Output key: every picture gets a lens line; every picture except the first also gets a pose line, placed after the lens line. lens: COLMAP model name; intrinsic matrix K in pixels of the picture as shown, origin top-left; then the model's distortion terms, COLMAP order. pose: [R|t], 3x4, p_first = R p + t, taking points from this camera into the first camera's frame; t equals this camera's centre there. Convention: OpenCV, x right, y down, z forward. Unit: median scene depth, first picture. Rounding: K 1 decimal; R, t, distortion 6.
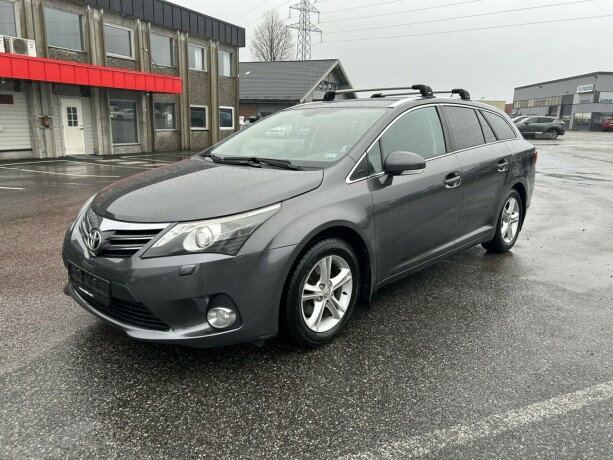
lens RADIAL K [[466.9, 0, 306.5], [0, 466.9, 230.0], [0, 0, 1]] dist [0.015822, -0.003184]
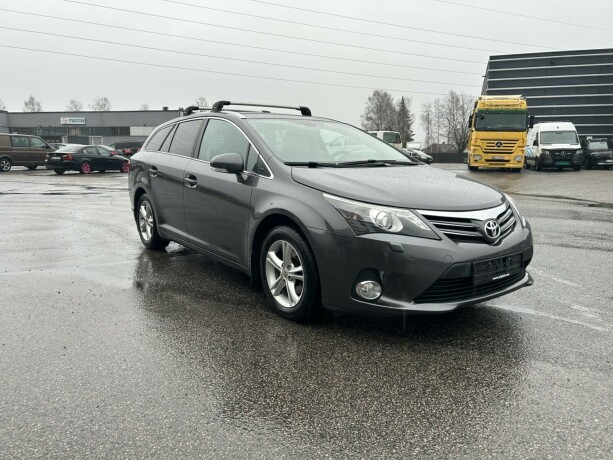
lens RADIAL K [[466.9, 0, 306.5], [0, 466.9, 230.0], [0, 0, 1]] dist [0.015822, -0.003184]
pose [[0.140370, -0.163471, 0.976511, -0.079633], [0.218035, 0.967168, 0.130565, -0.010830], [-0.965793, 0.194587, 0.171404, 0.061808]]
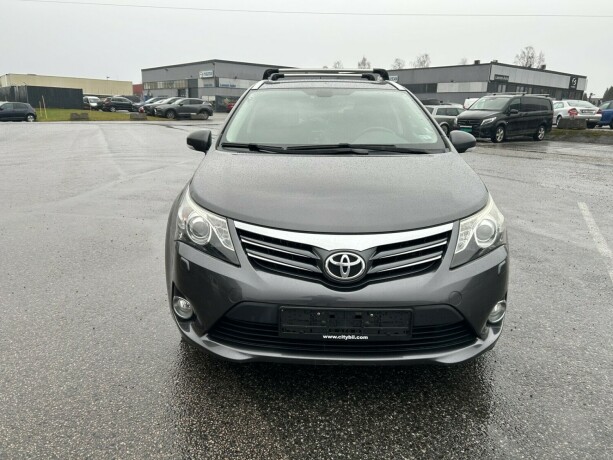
lens RADIAL K [[466.9, 0, 306.5], [0, 466.9, 230.0], [0, 0, 1]] dist [0.015822, -0.003184]
pose [[0.722581, -0.173217, 0.669233, -0.048993], [0.147241, 0.984448, 0.095825, -0.005647], [-0.675423, 0.029297, 0.736848, 0.025015]]
